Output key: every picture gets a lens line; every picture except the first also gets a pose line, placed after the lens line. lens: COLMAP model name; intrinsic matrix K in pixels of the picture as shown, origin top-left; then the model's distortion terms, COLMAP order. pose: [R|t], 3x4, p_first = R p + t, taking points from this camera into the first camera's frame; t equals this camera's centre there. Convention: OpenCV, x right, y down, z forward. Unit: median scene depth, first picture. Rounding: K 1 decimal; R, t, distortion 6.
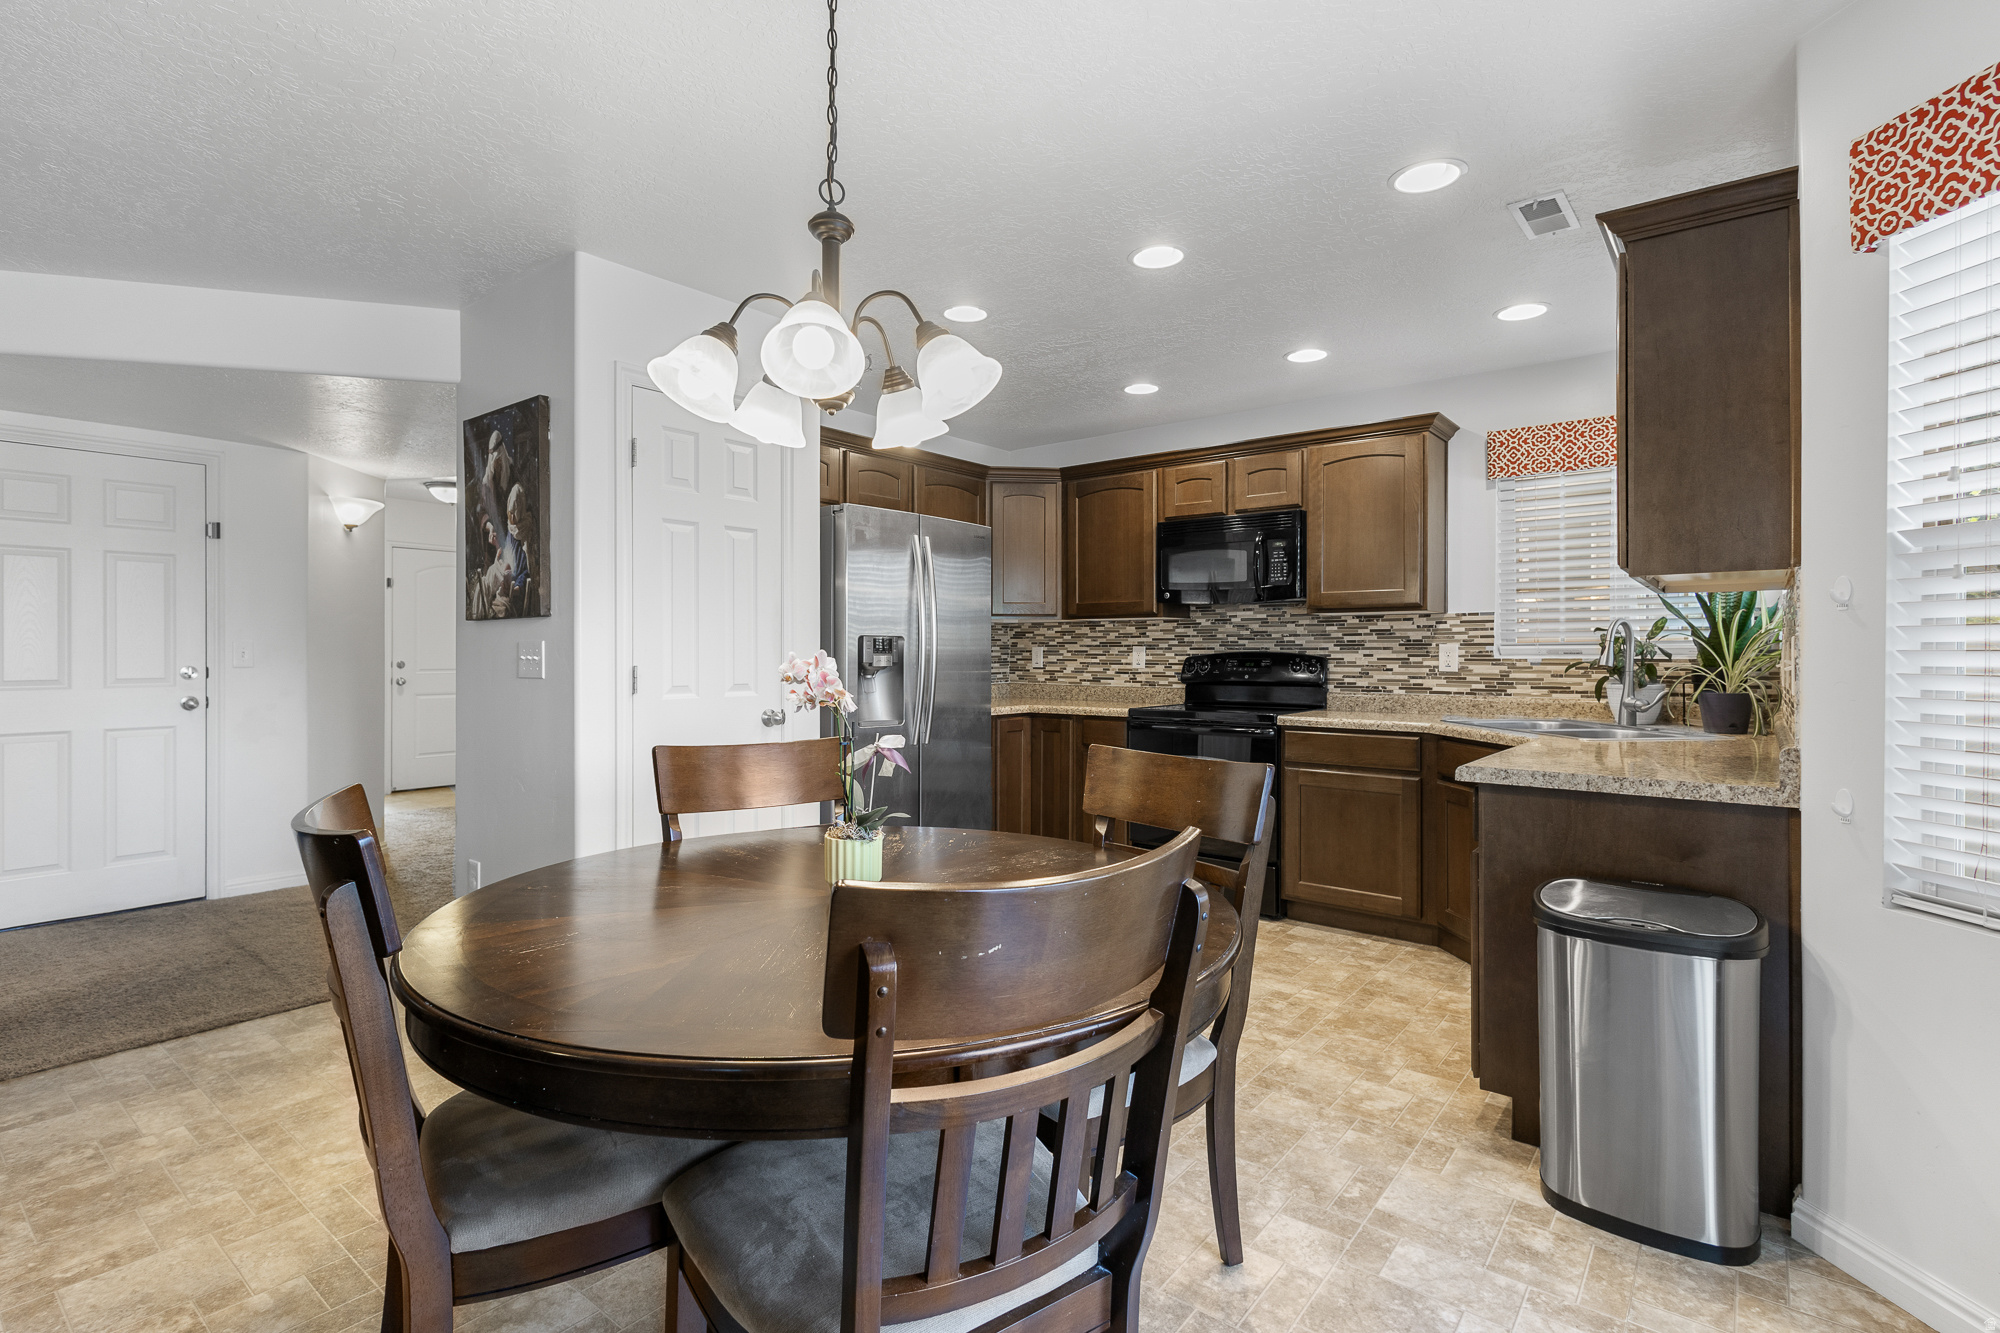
lens RADIAL K [[939.8, 0, 1012.3], [0, 939.8, 672.3], [0, 0, 1]] dist [0.005386, -0.000167]
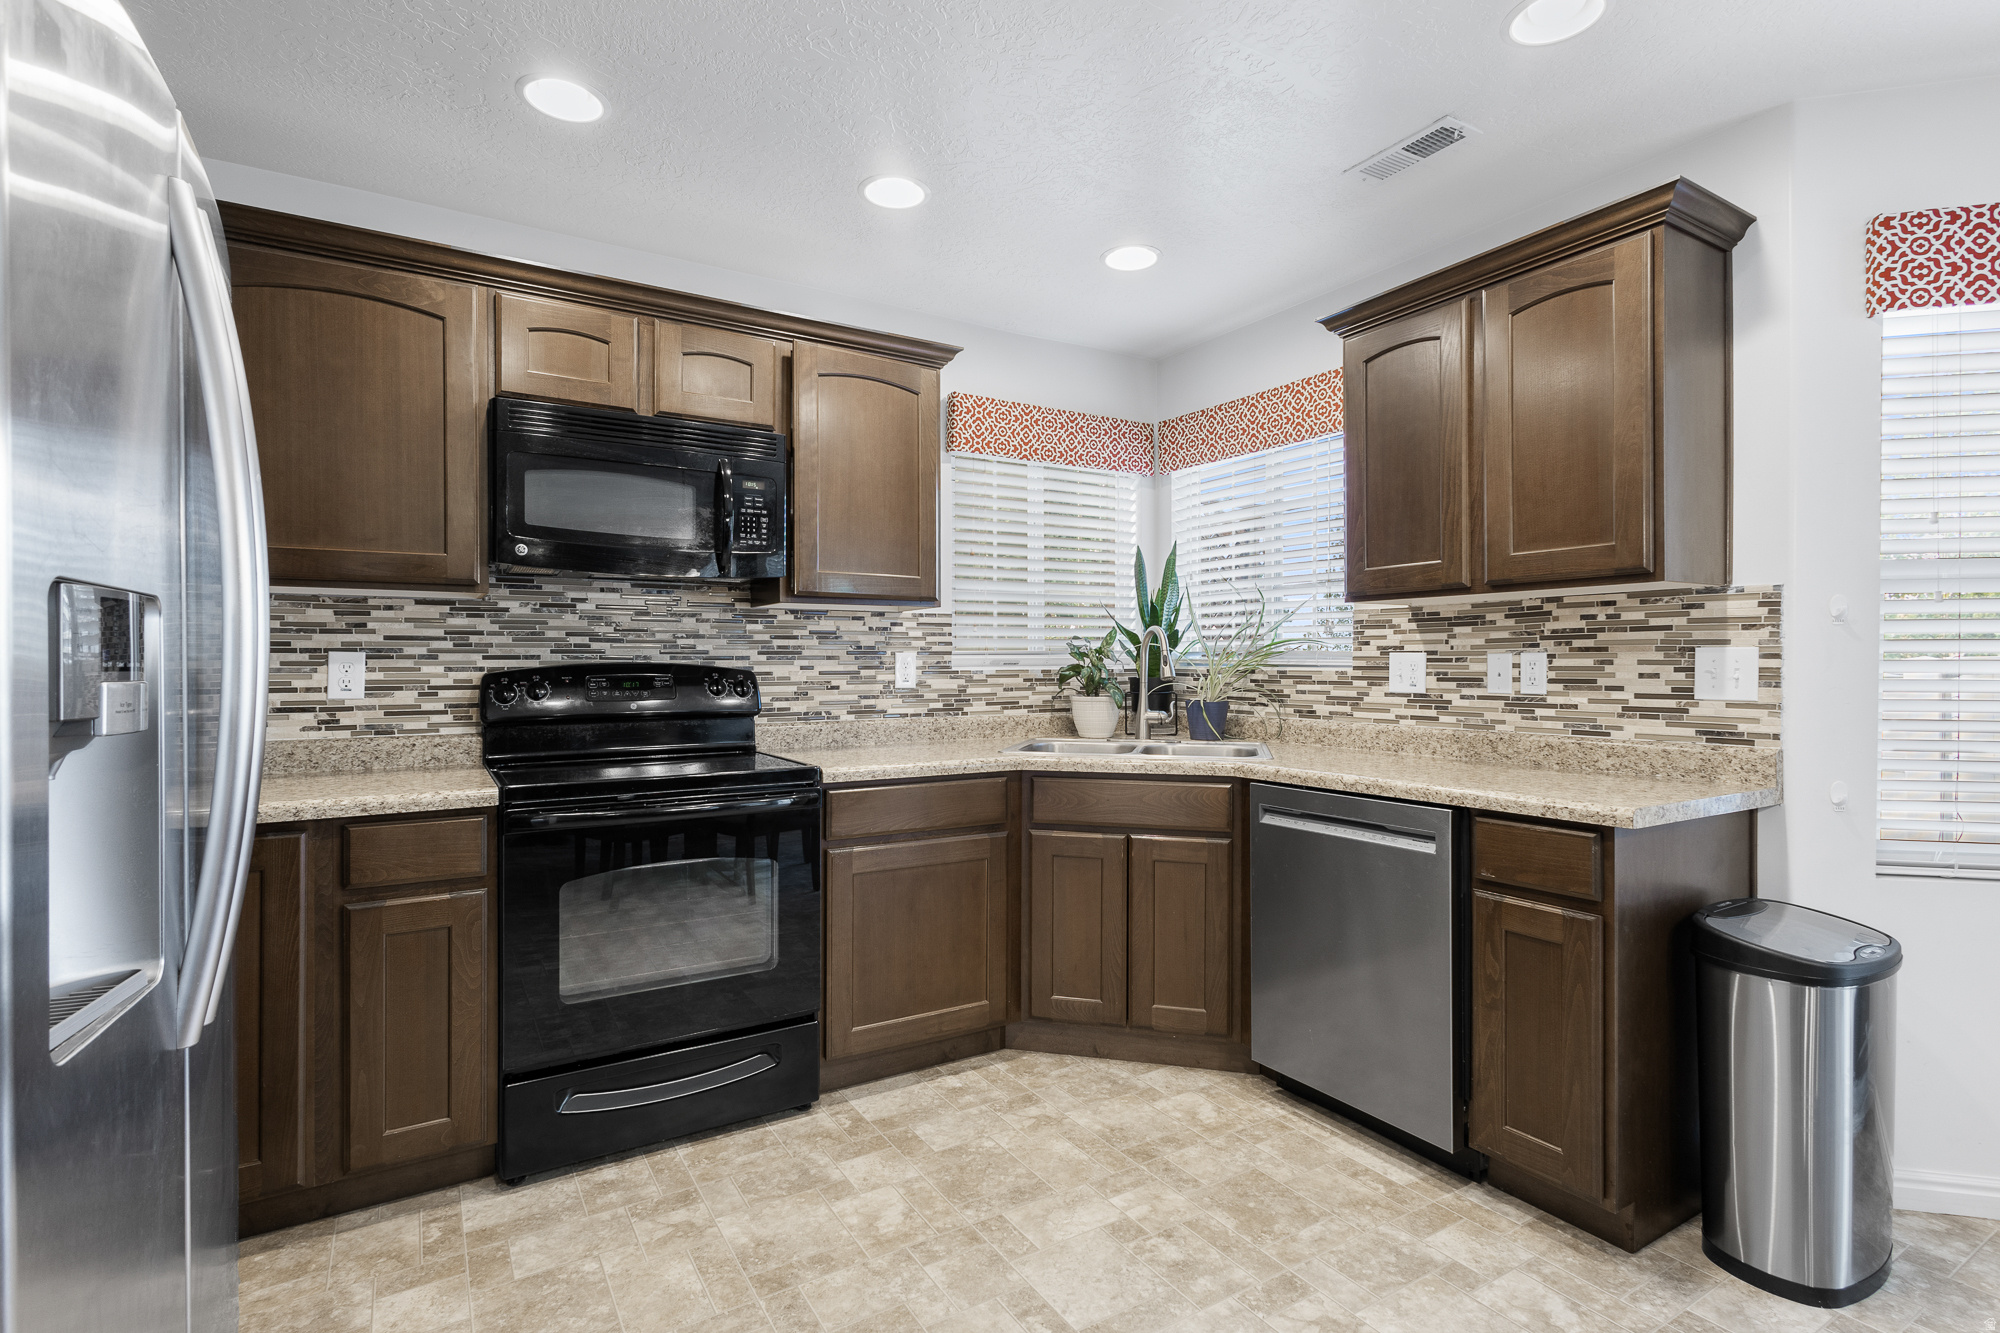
lens RADIAL K [[939.8, 0, 1012.3], [0, 939.8, 672.3], [0, 0, 1]] dist [0.005386, -0.000167]
pose [[0.358348, -0.011127, 0.933522, -0.237116], [0.022387, 0.999744, 0.003323, -0.014763], [-0.933320, 0.019708, 0.358505, 0.666524]]
